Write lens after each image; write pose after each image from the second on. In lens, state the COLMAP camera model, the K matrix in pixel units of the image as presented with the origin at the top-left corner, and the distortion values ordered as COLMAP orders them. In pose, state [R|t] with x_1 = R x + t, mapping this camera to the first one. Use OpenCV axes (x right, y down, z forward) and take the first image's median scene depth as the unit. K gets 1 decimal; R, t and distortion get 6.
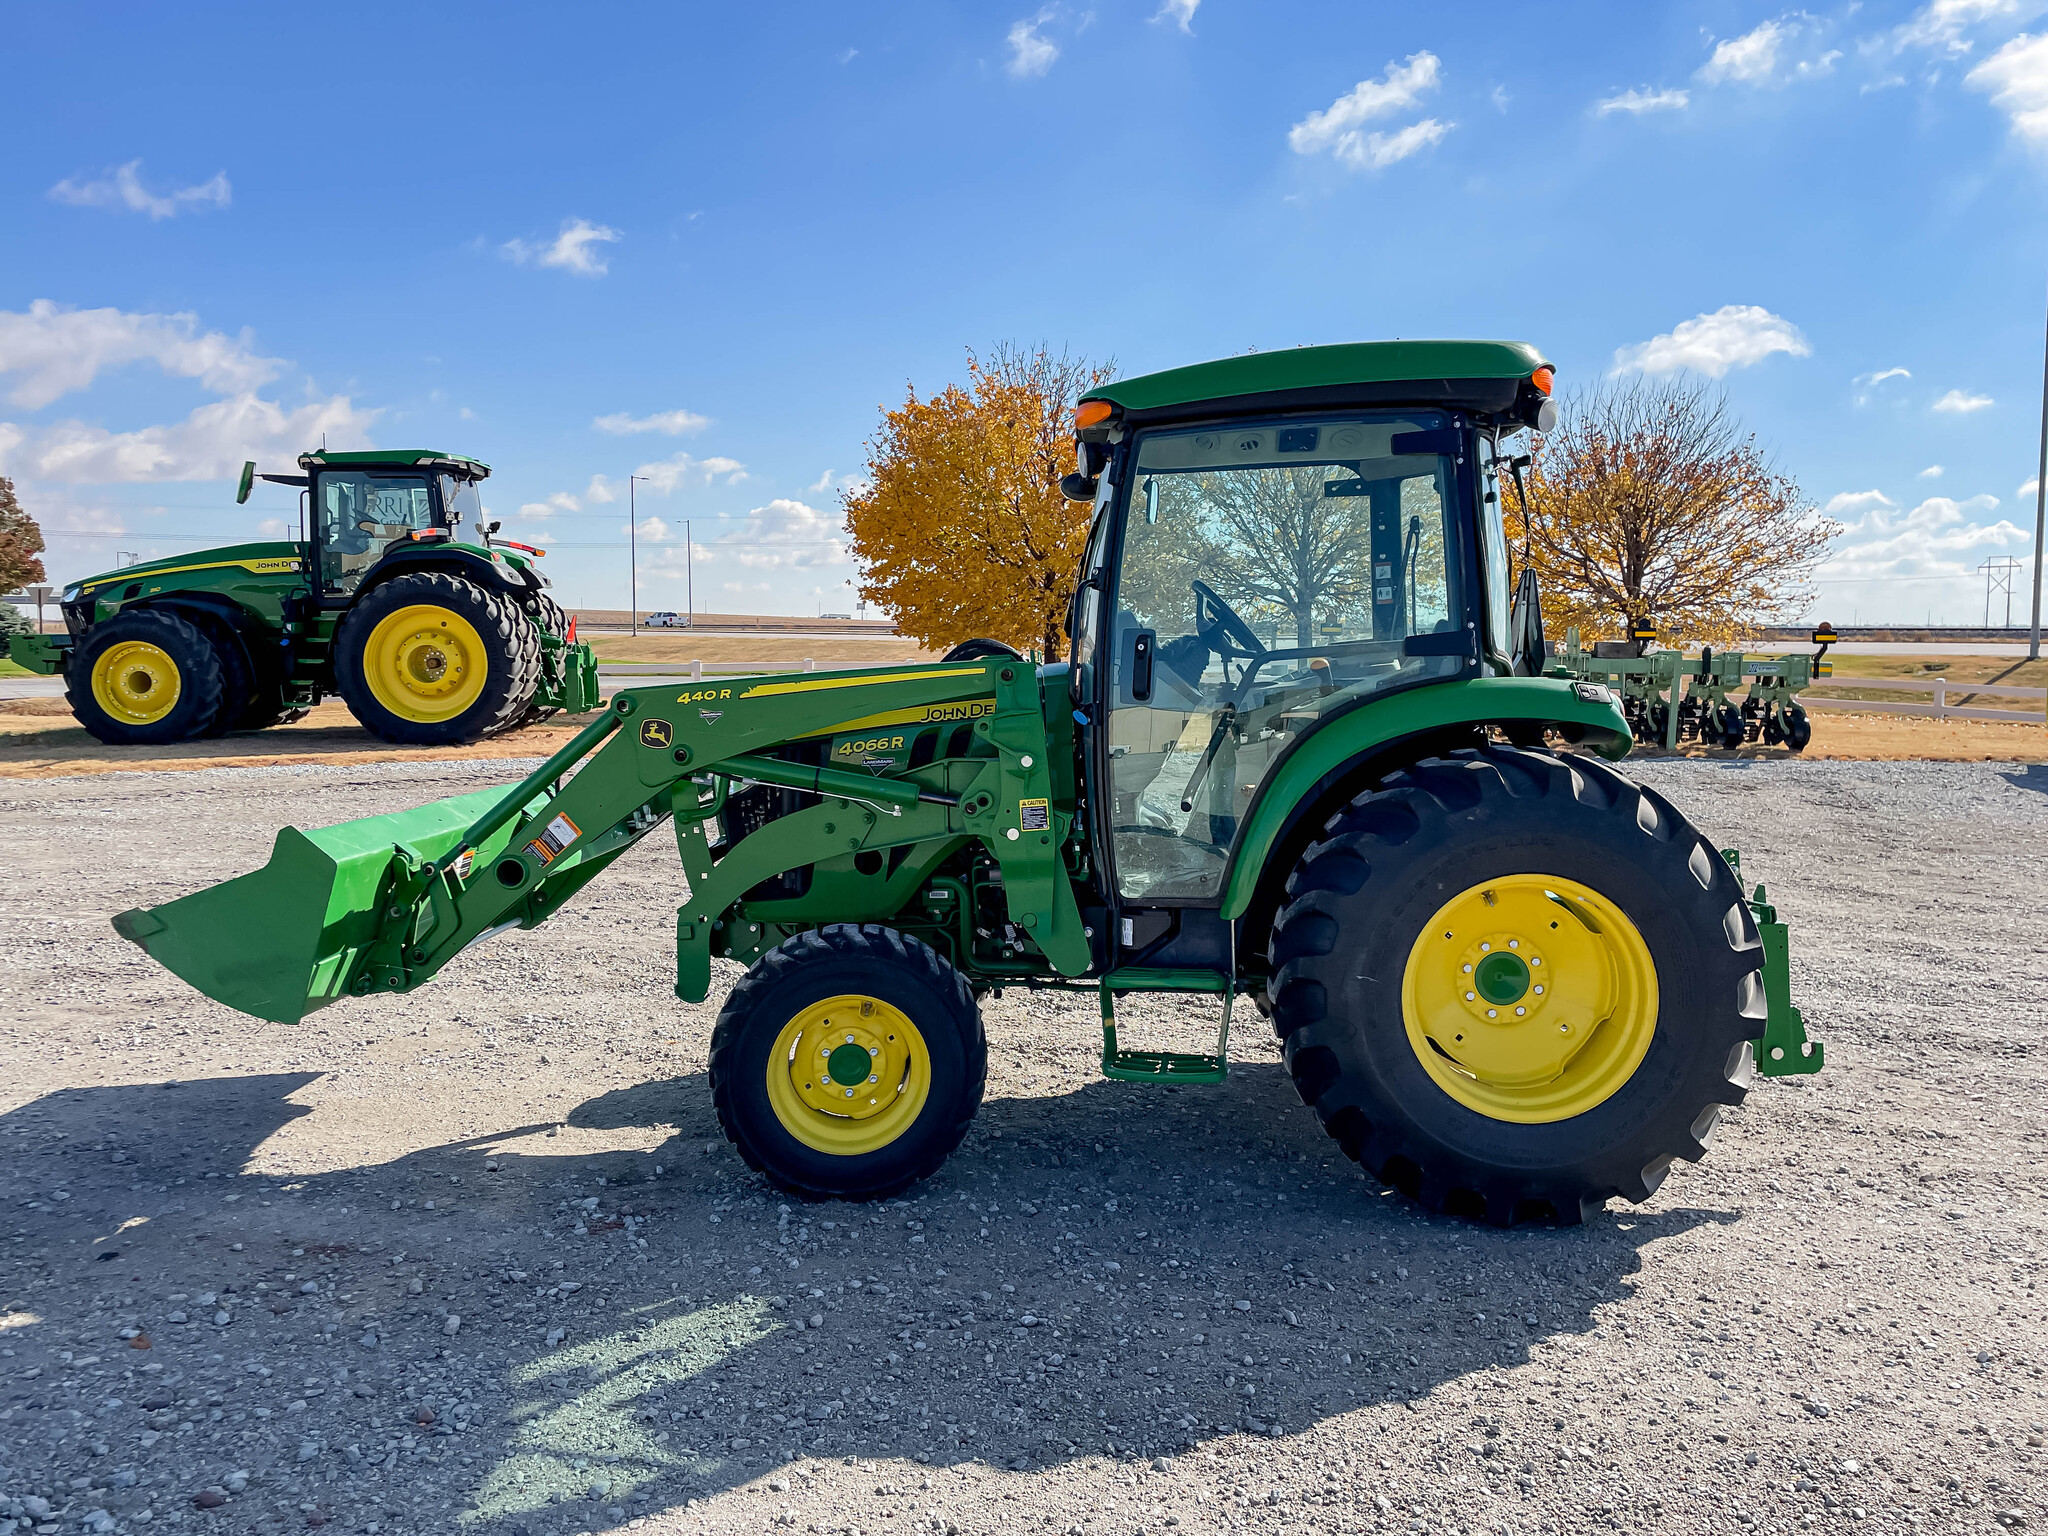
lens RADIAL K [[1547.5, 0, 1030.0], [0, 1547.5, 732.1], [0, 0, 1]] dist [0.078834, -0.104493]
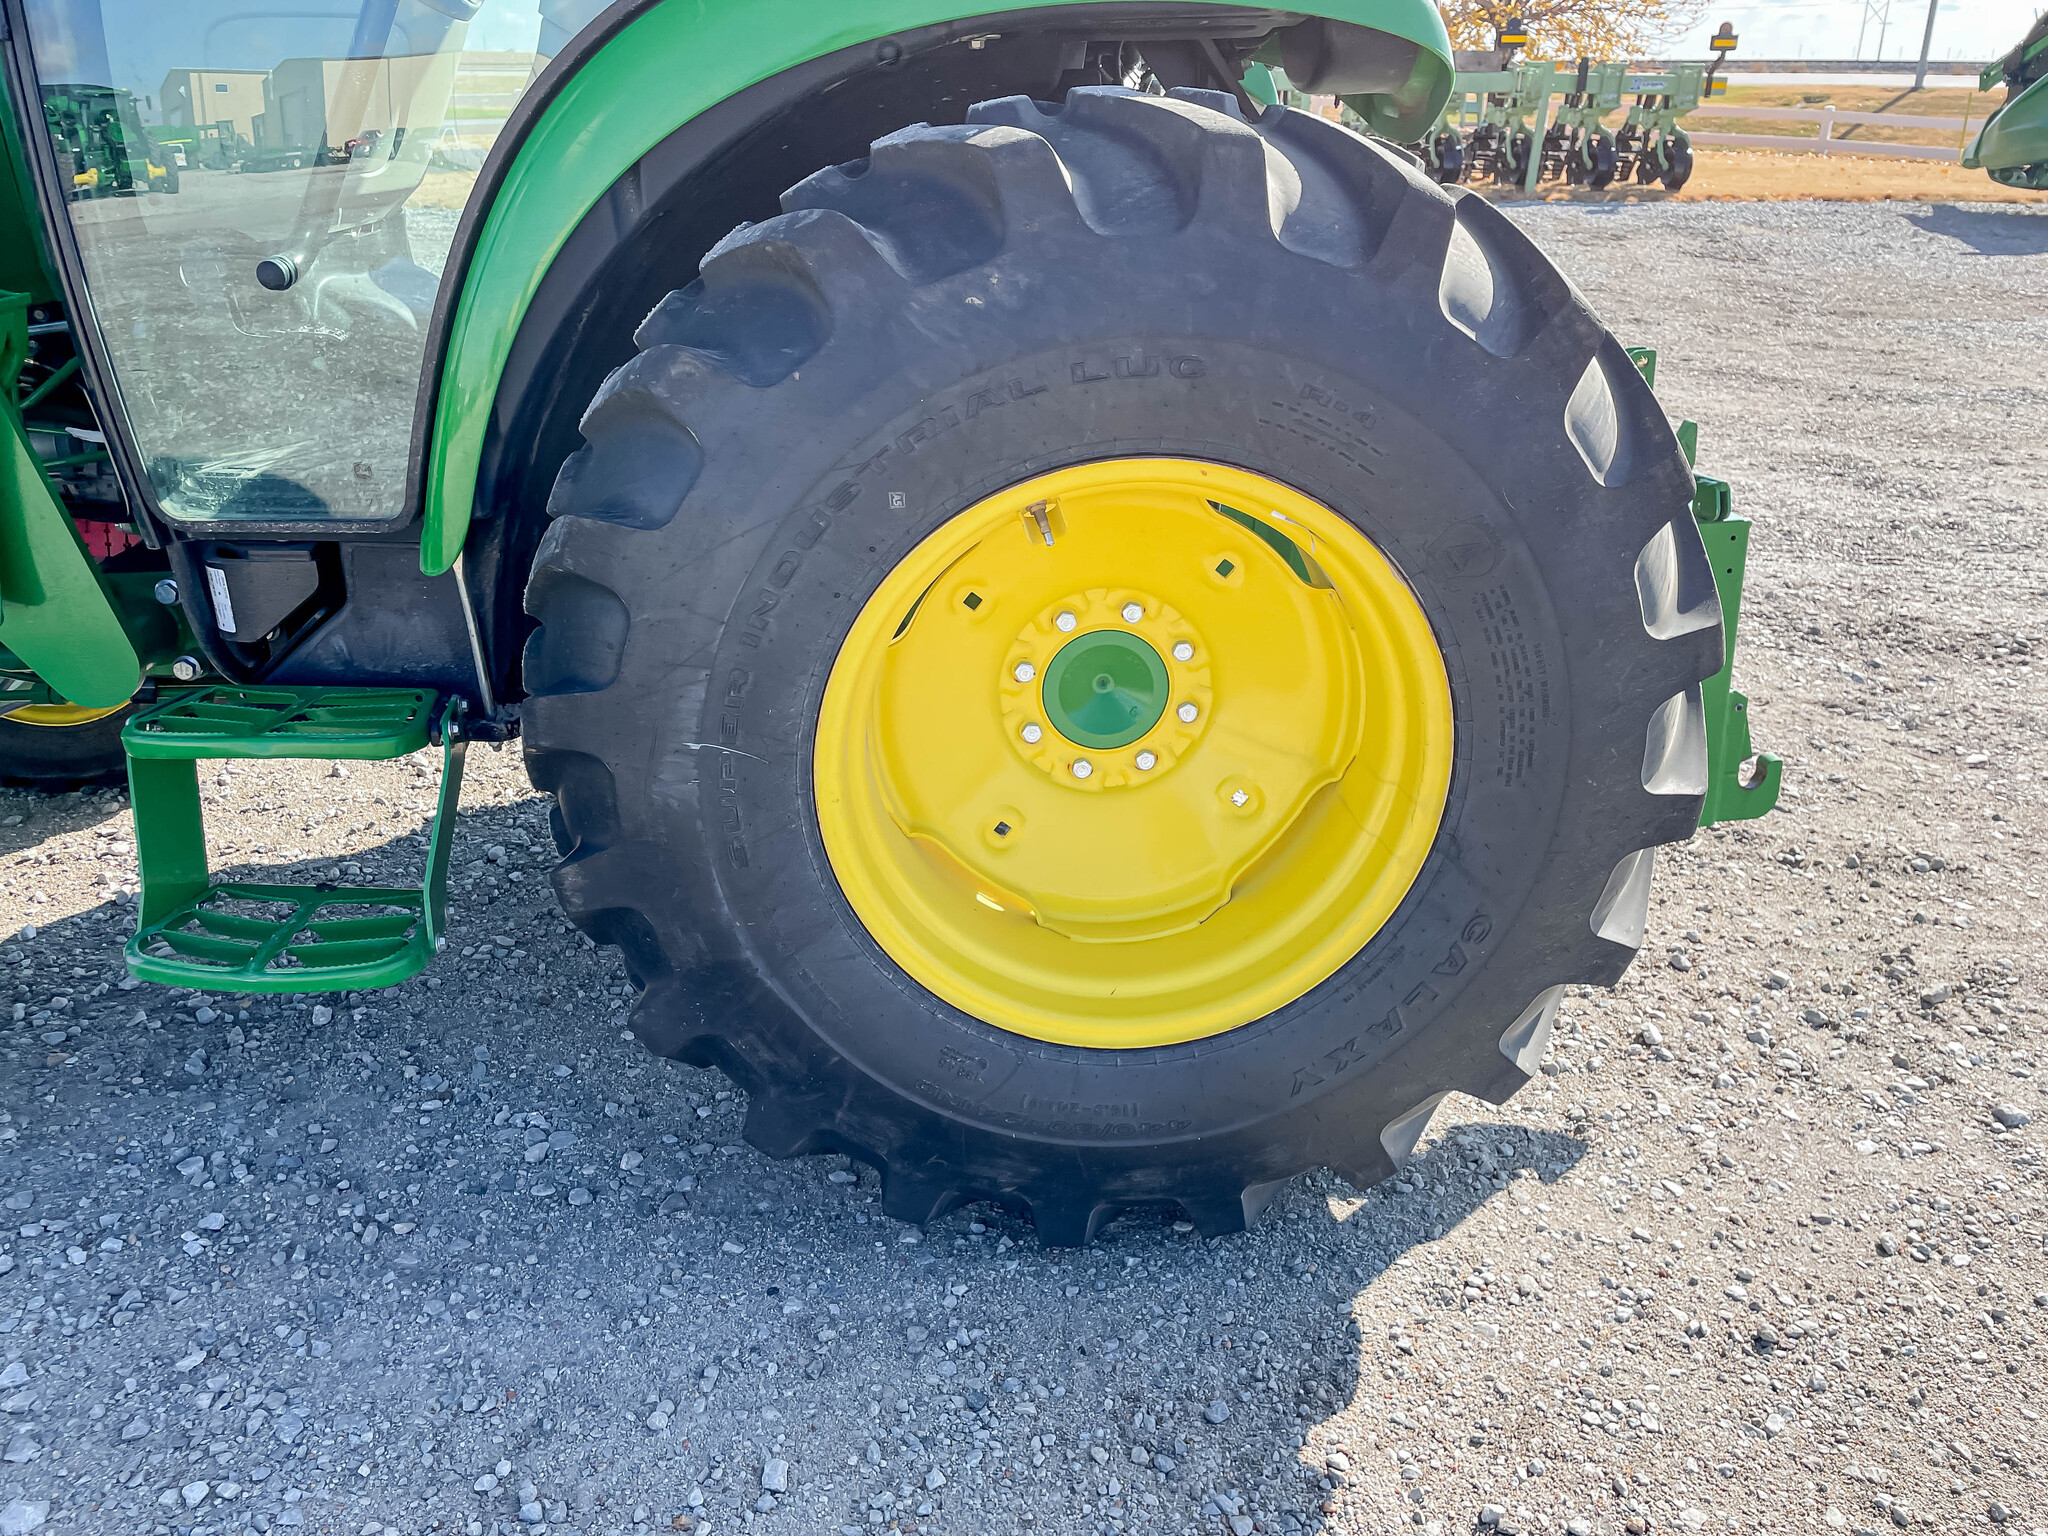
lens RADIAL K [[1547.5, 0, 1019.8], [0, 1547.5, 751.5], [0, 0, 1]] dist [0.078834, -0.104493]
pose [[0.995666, -0.041862, 0.083049, 0.098496], [0.011475, 0.941444, 0.336974, 0.012553], [-0.092292, -0.334561, 0.937844, 0.242921]]
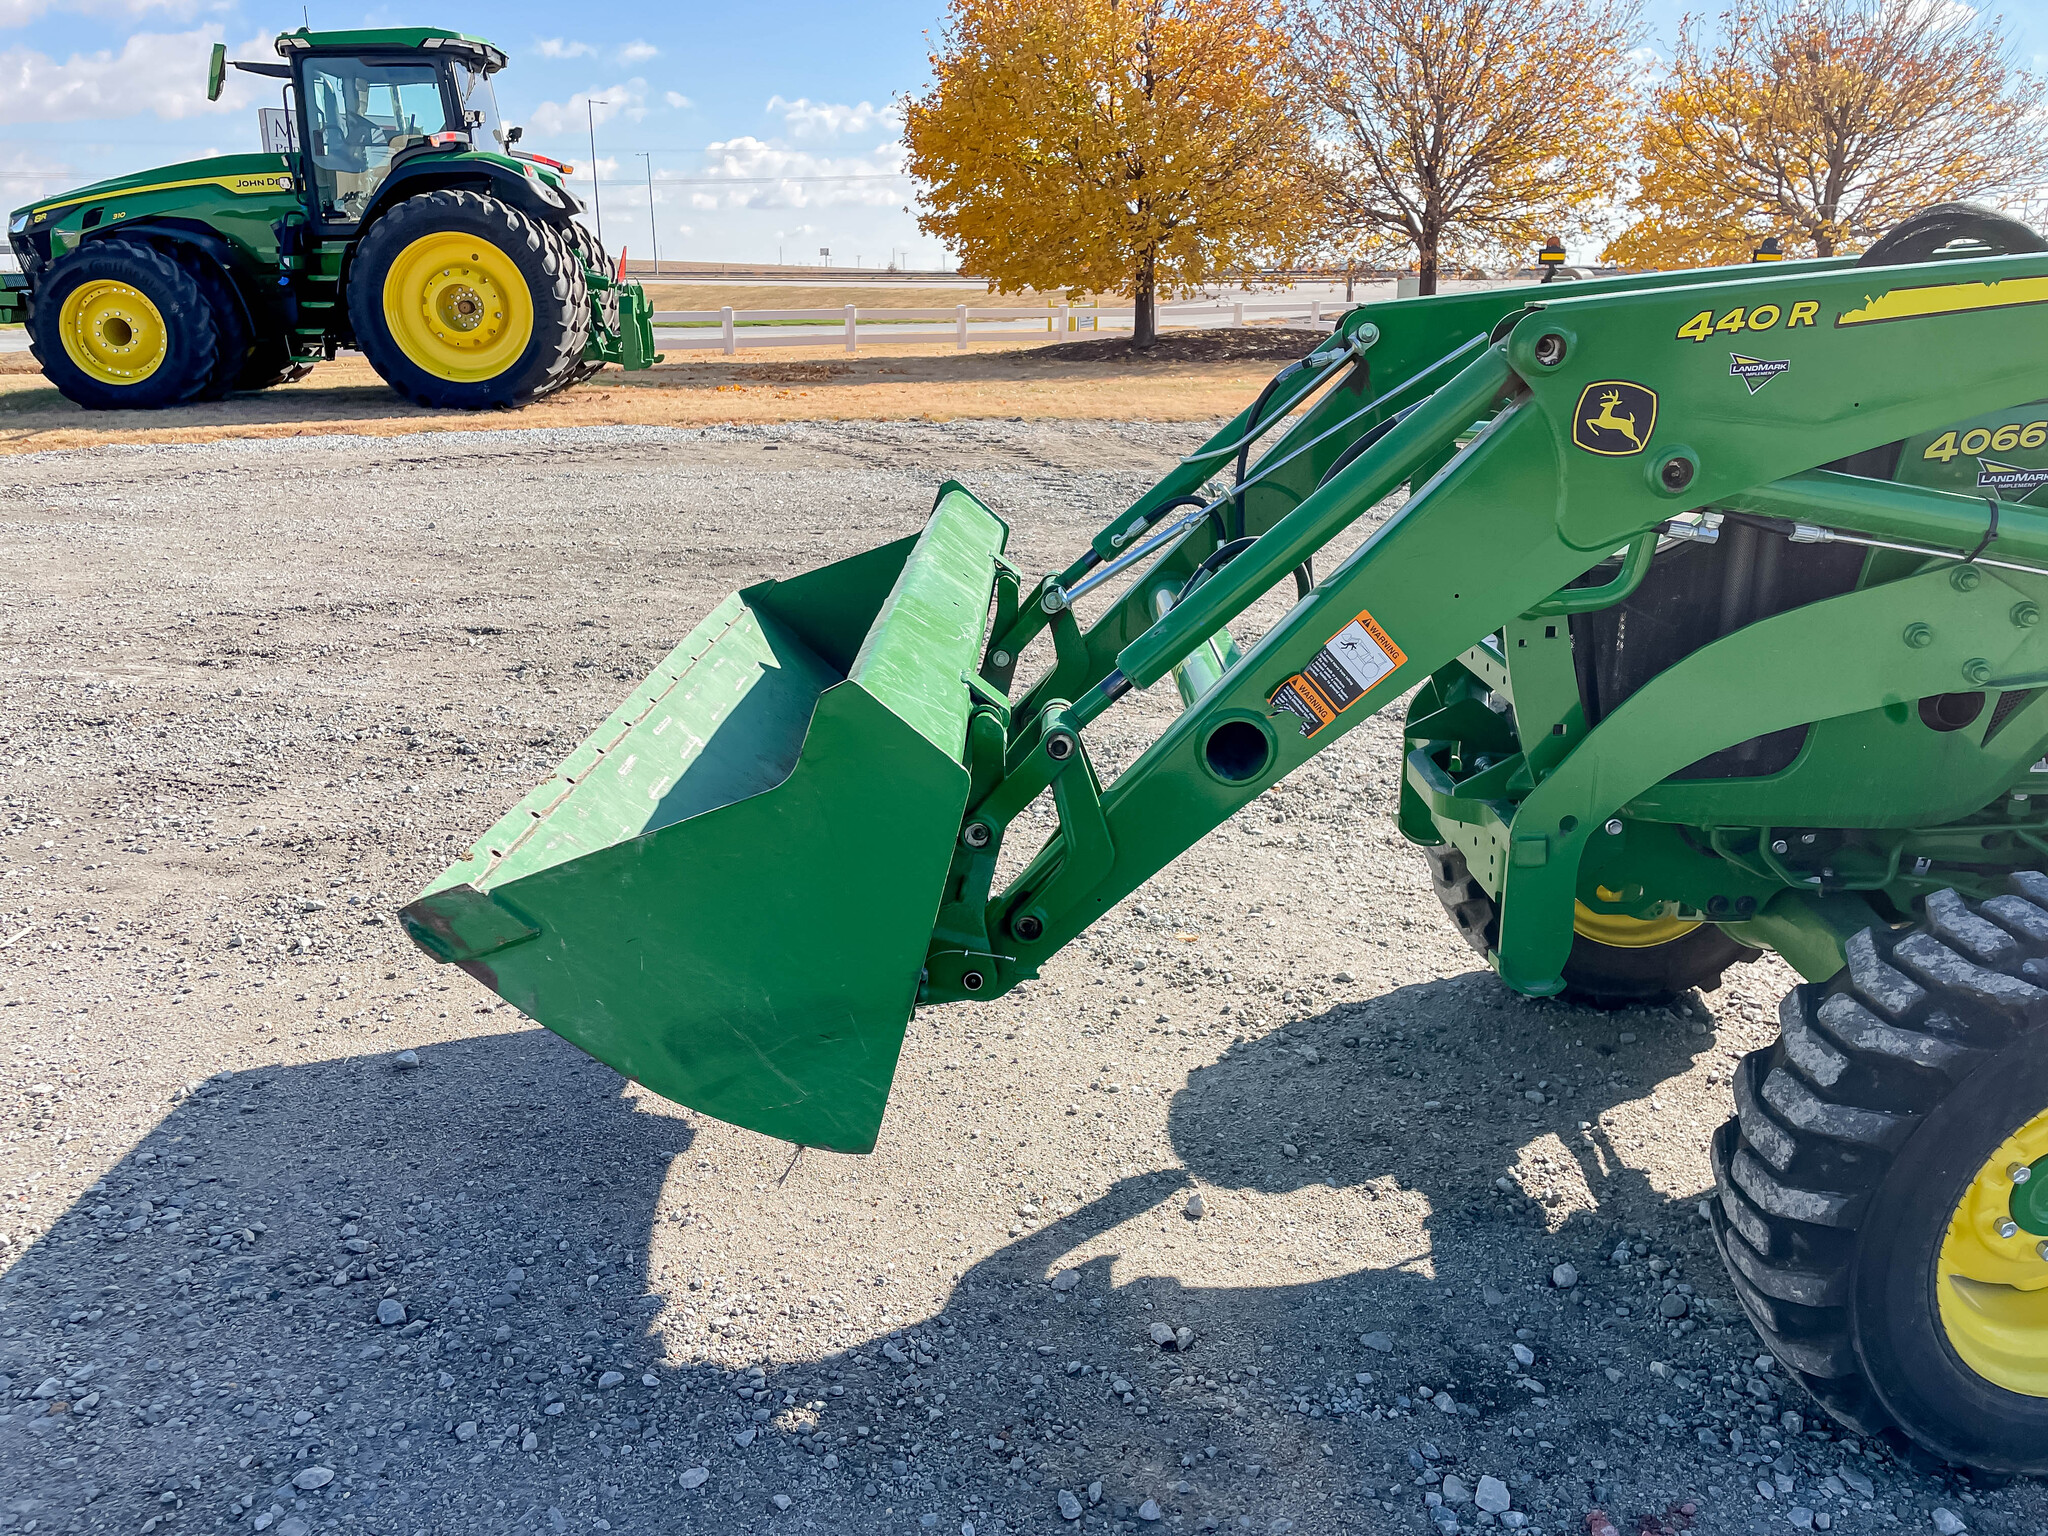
lens RADIAL K [[1547.5, 0, 975.9], [0, 1547.5, 739.5], [0, 0, 1]] dist [0.078834, -0.104493]
pose [[0.999918, -0.002915, -0.012460, -0.164728], [0.005589, 0.975420, 0.220282, -0.003379], [0.011511, -0.220333, 0.975357, 0.237822]]
